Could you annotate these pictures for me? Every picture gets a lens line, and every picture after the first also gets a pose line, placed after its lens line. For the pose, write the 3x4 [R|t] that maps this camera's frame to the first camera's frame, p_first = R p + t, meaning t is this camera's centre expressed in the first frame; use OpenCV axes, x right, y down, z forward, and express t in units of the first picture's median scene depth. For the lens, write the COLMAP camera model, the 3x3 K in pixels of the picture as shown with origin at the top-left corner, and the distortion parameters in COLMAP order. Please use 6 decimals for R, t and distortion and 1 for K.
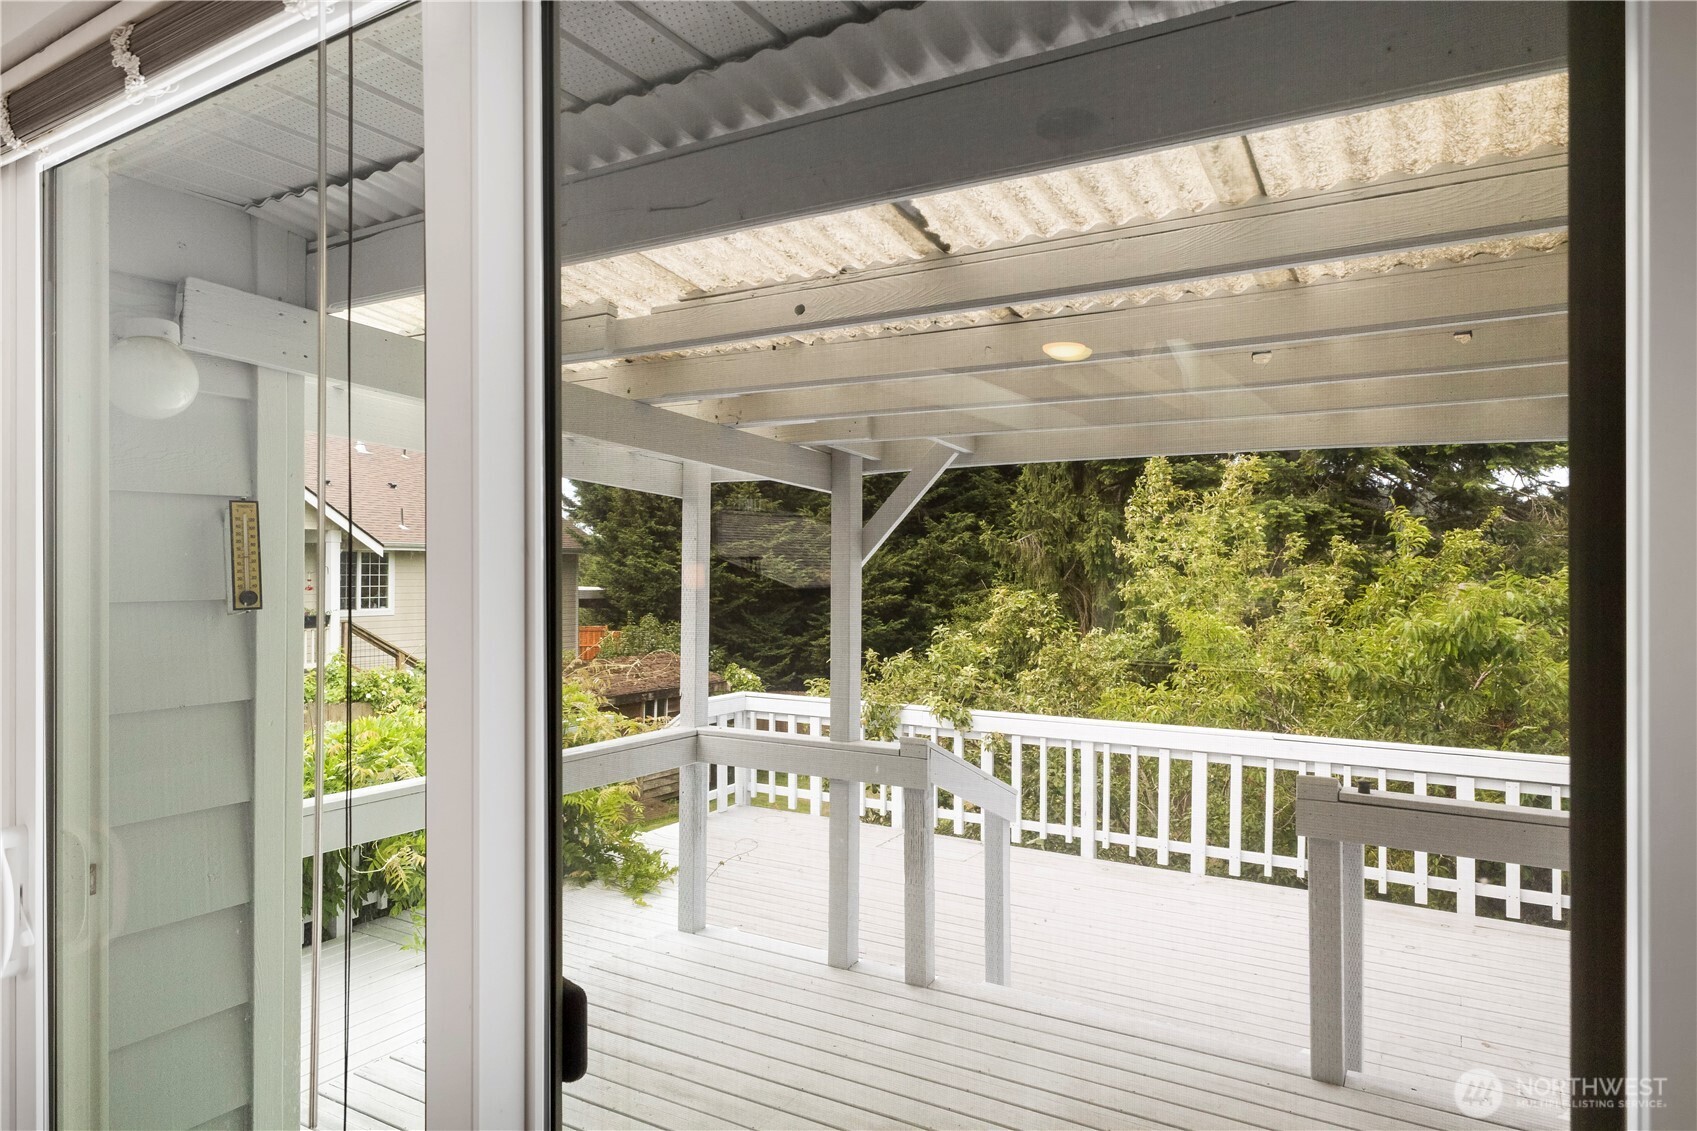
lens RADIAL K [[1032.2, 0, 848.5], [0, 1032.2, 565.5], [0, 0, 1]] dist [0.018707, -0.027398]
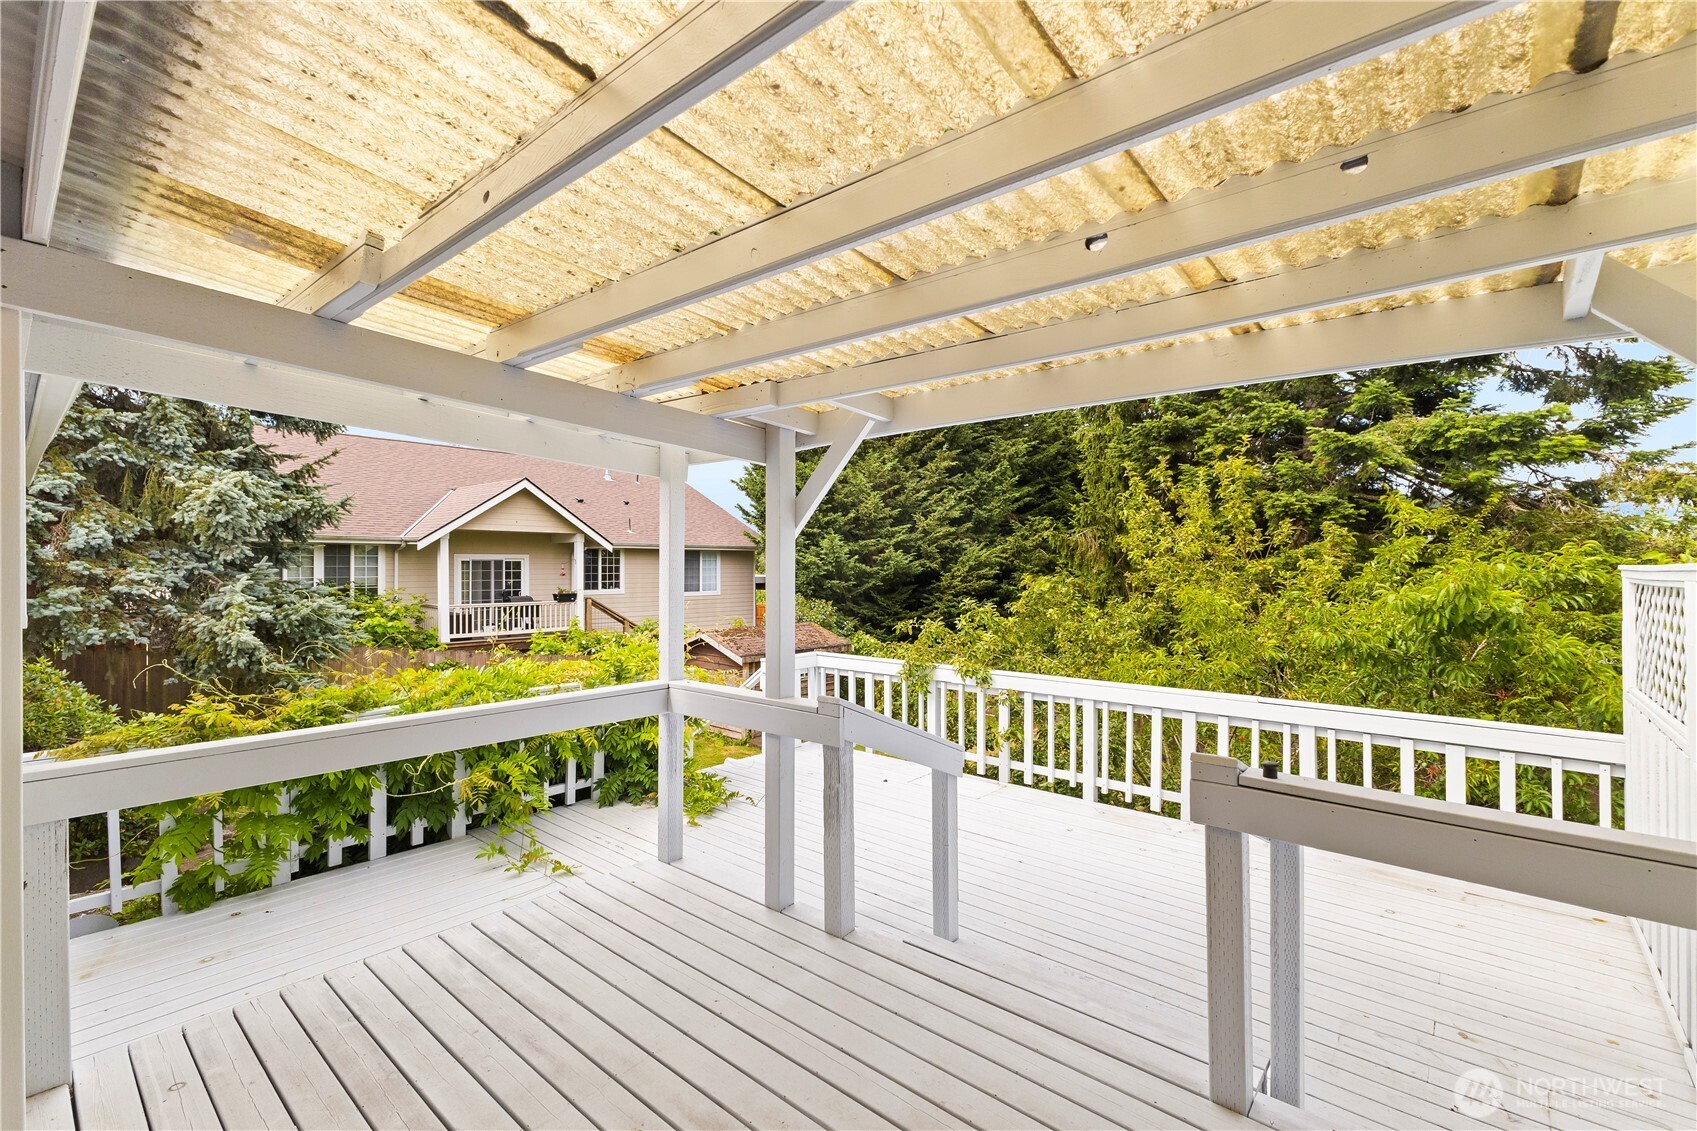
lens RADIAL K [[748.5, 0, 845.7], [0, 748.5, 565.9], [0, 0, 1]] dist [0.005849, -0.000079]
pose [[0.985272, -0.003505, -0.170961, 0.102895], [0.004526, 0.999974, 0.005579, 0.015630], [0.170937, -0.006271, 0.985262, 0.130888]]
